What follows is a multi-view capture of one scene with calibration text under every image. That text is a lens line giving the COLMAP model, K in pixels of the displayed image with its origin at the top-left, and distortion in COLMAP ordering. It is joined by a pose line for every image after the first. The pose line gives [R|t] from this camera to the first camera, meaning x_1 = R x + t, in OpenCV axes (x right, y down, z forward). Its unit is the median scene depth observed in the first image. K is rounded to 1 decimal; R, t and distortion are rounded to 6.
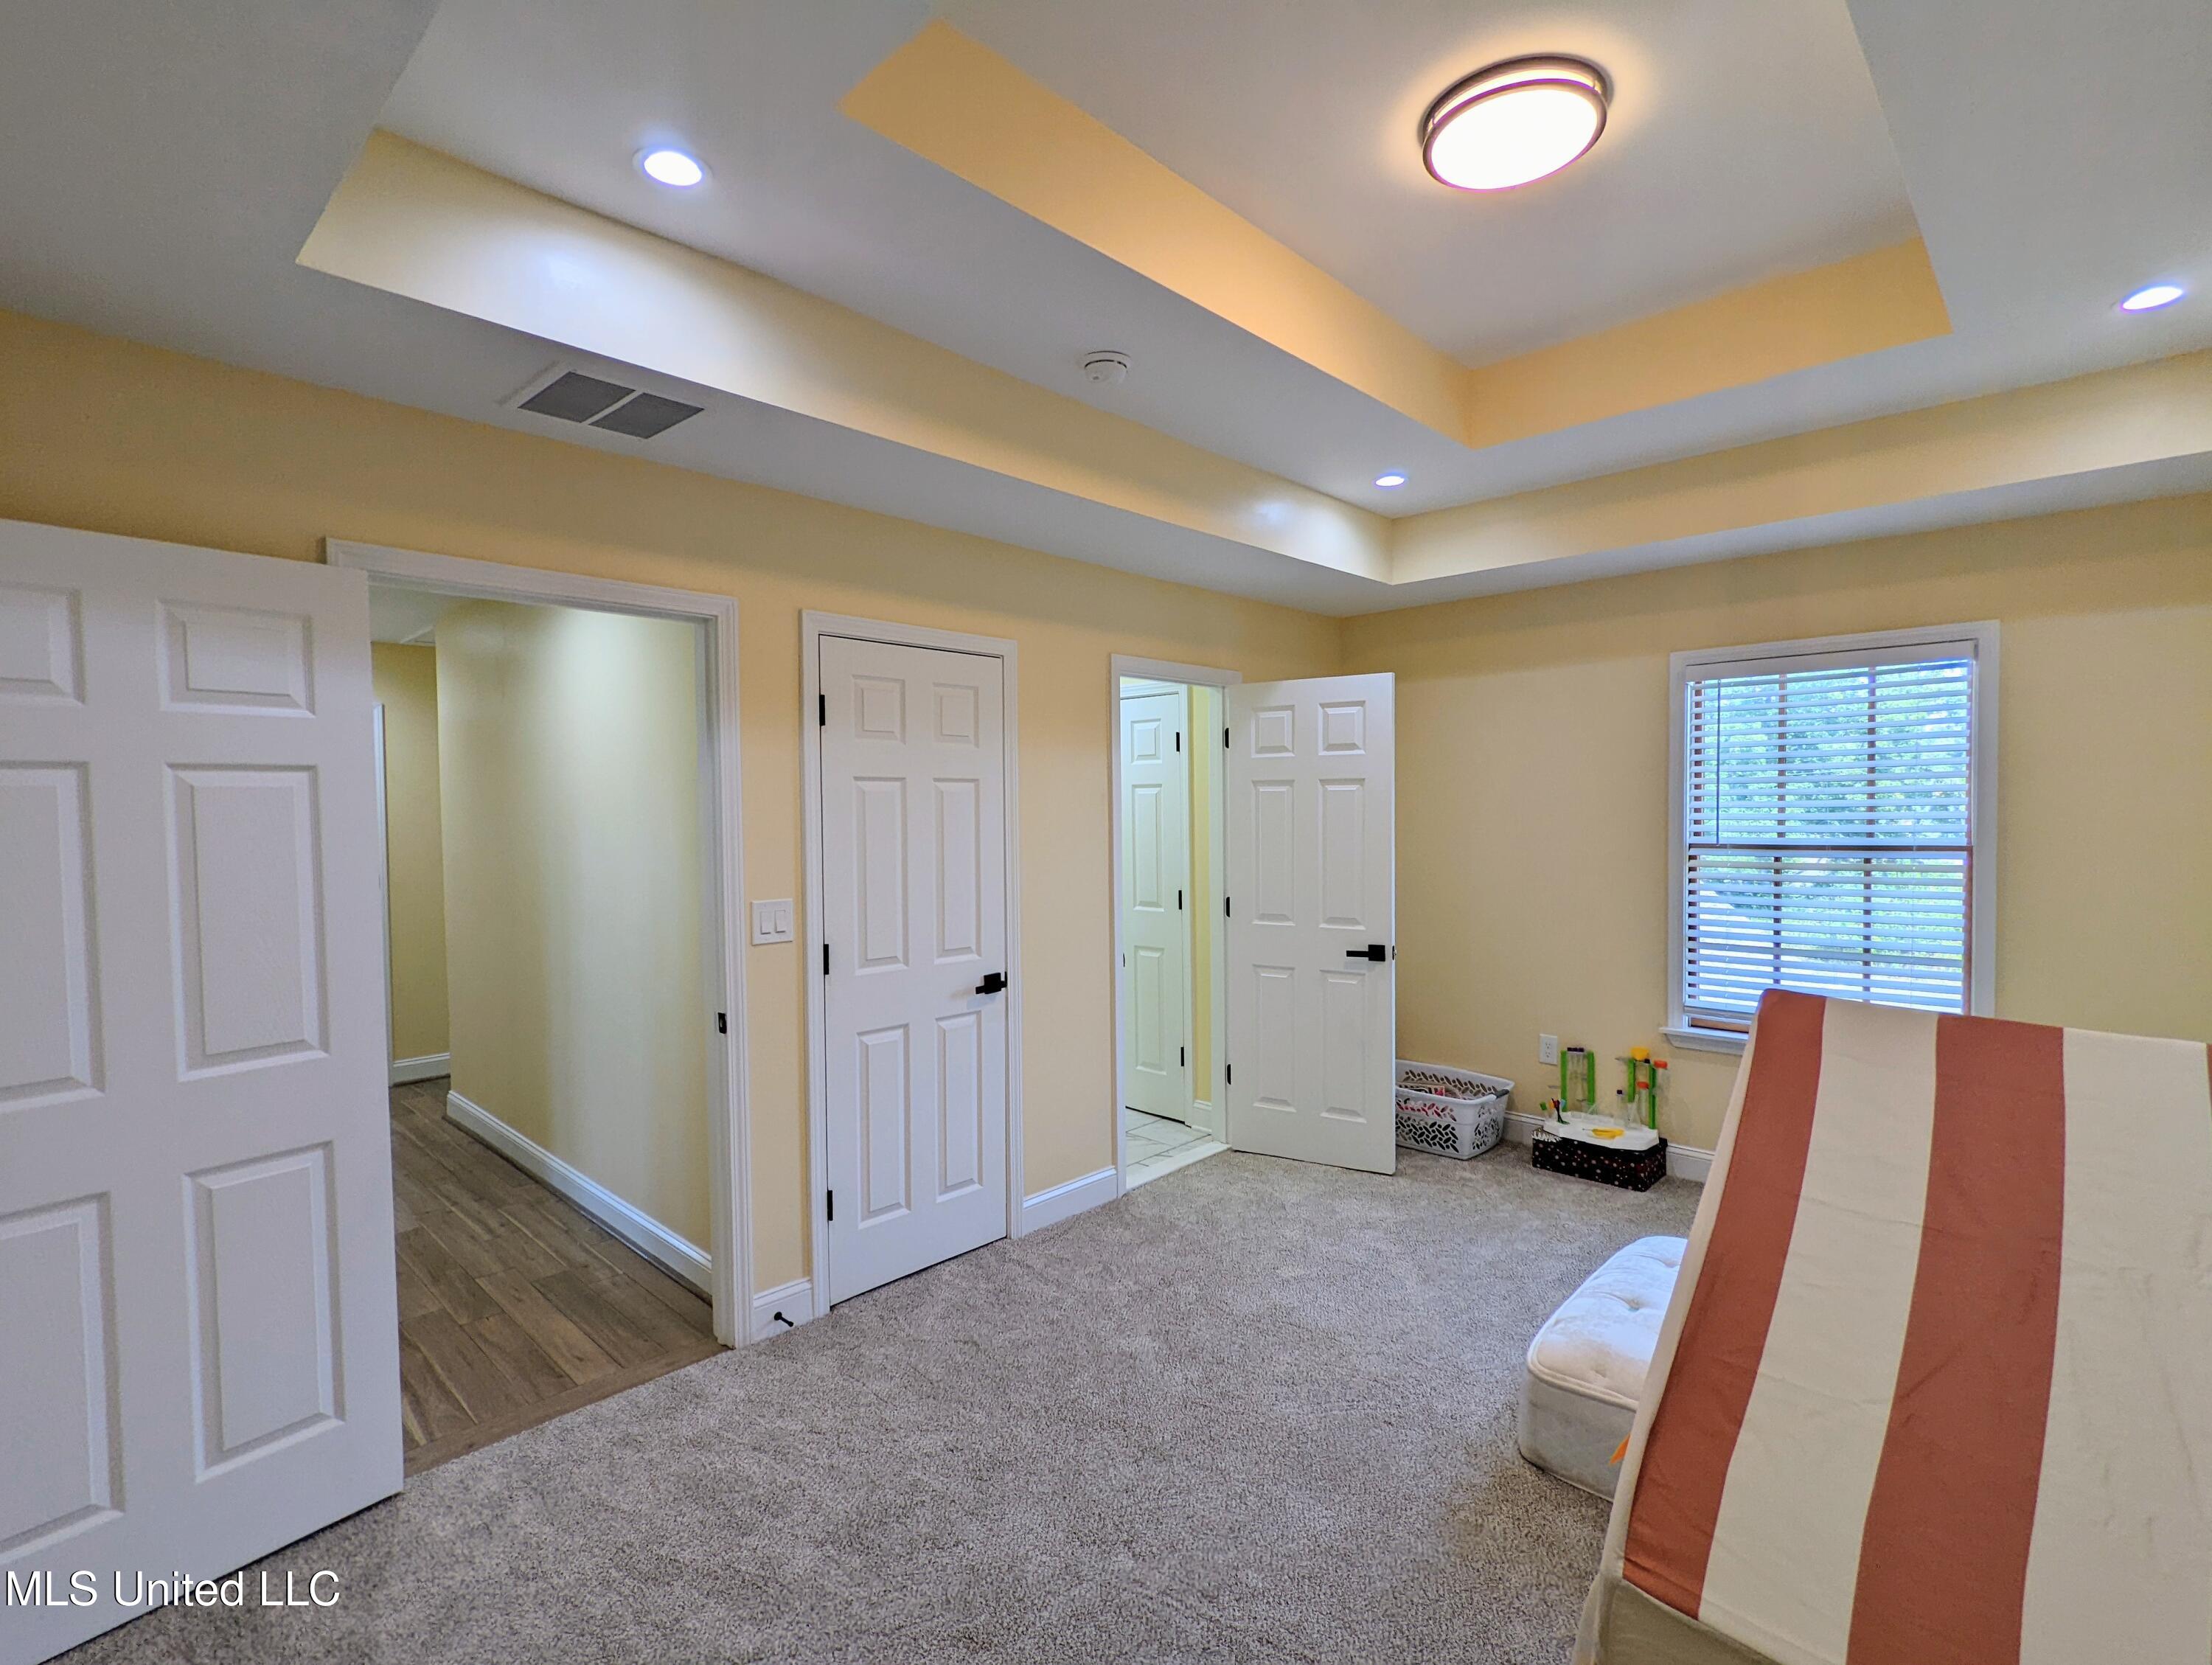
lens RADIAL K [[1051.5, 0, 1102.9], [0, 1051.5, 838.5], [0, 0, 1]] dist [-0.003576, -0.000119]
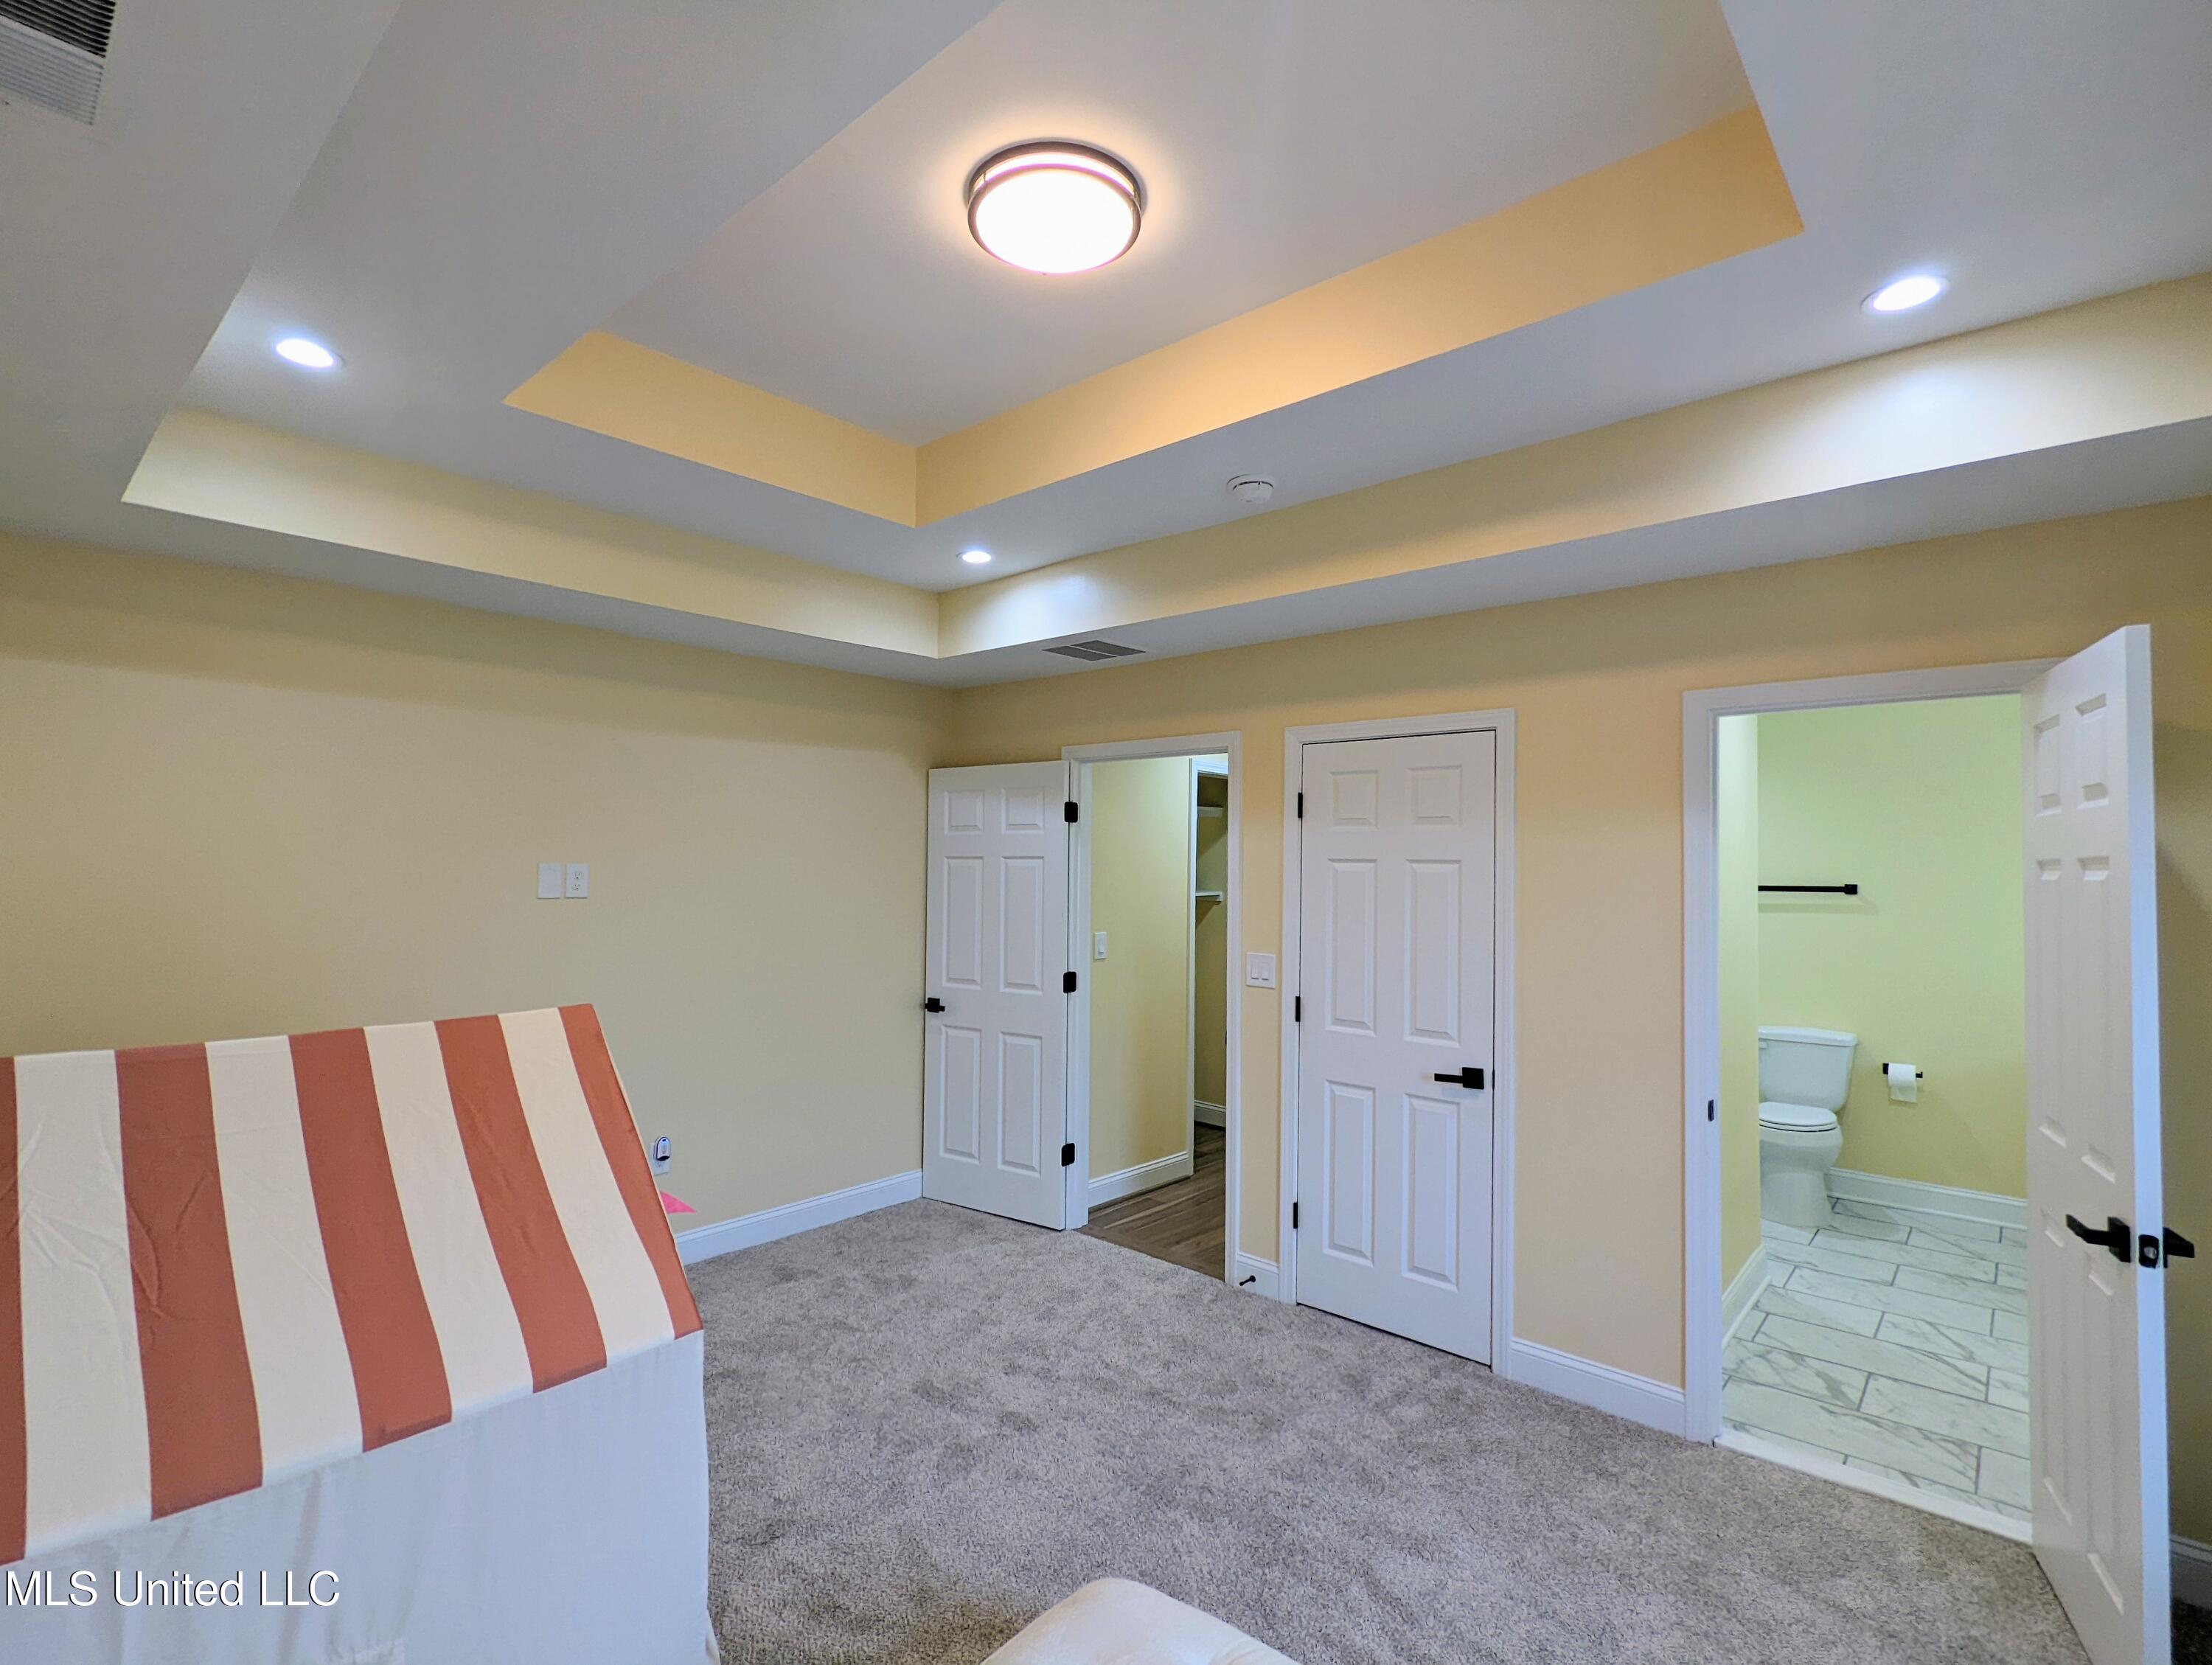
lens RADIAL K [[1051.5, 0, 1102.9], [0, 1051.5, 838.5], [0, 0, 1]] dist [-0.003576, -0.000119]
pose [[0.031654, -0.023159, -0.999231, 0.937670], [-0.049442, 0.998471, -0.024708, -0.040855], [0.998275, 0.050186, 0.030461, 0.716201]]
